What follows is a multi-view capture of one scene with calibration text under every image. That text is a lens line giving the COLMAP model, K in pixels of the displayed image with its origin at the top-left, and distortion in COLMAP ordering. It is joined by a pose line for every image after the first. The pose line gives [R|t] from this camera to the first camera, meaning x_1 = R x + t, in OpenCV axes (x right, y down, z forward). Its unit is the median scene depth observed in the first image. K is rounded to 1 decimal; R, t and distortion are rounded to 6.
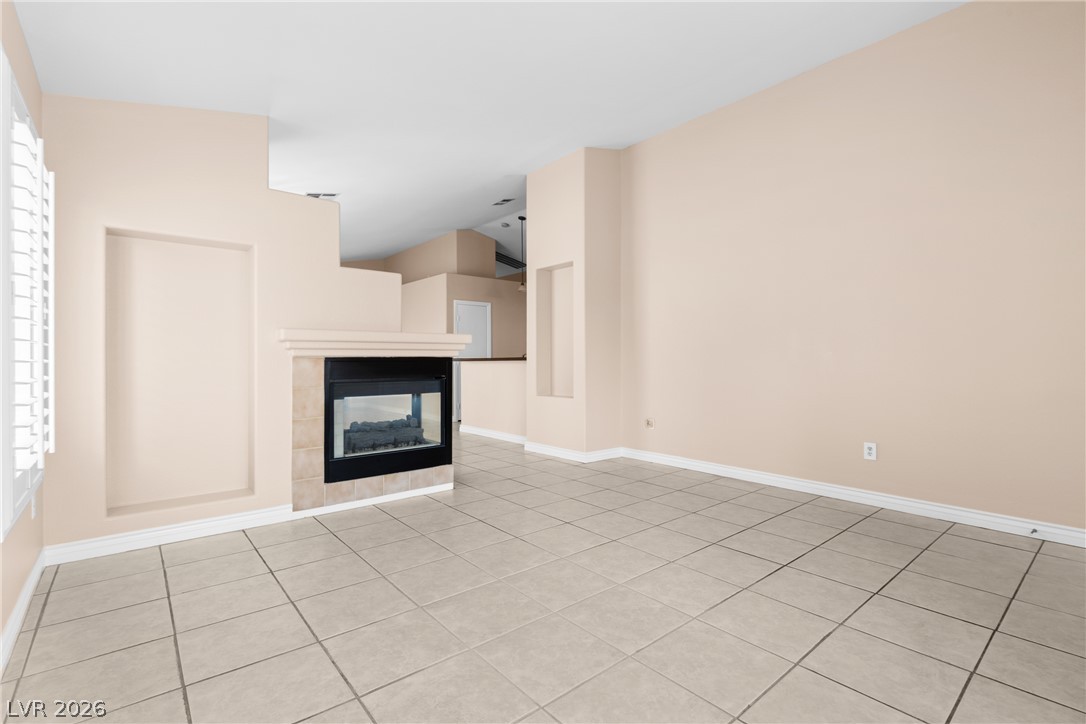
lens RADIAL K [[490.2, 0, 553.3], [0, 490.2, 361.6], [0, 0, 1]] dist [0.012124, 0.000697]
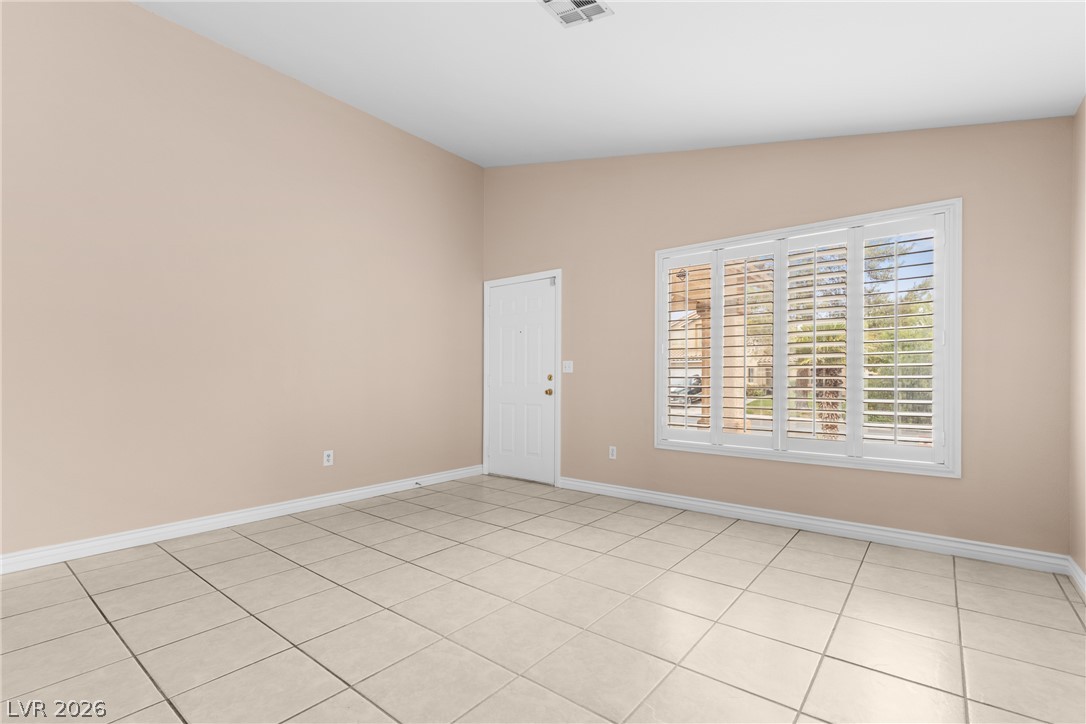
lens RADIAL K [[494.7, 0, 540.0], [0, 494.7, 364.7], [0, 0, 1]] dist [0.010354, -0.000145]
pose [[-0.179399, 0.031062, 0.983286, -0.656017], [0.000197, 0.999503, -0.031538, 0.006311], [-0.983776, -0.005464, -0.179316, 0.852153]]
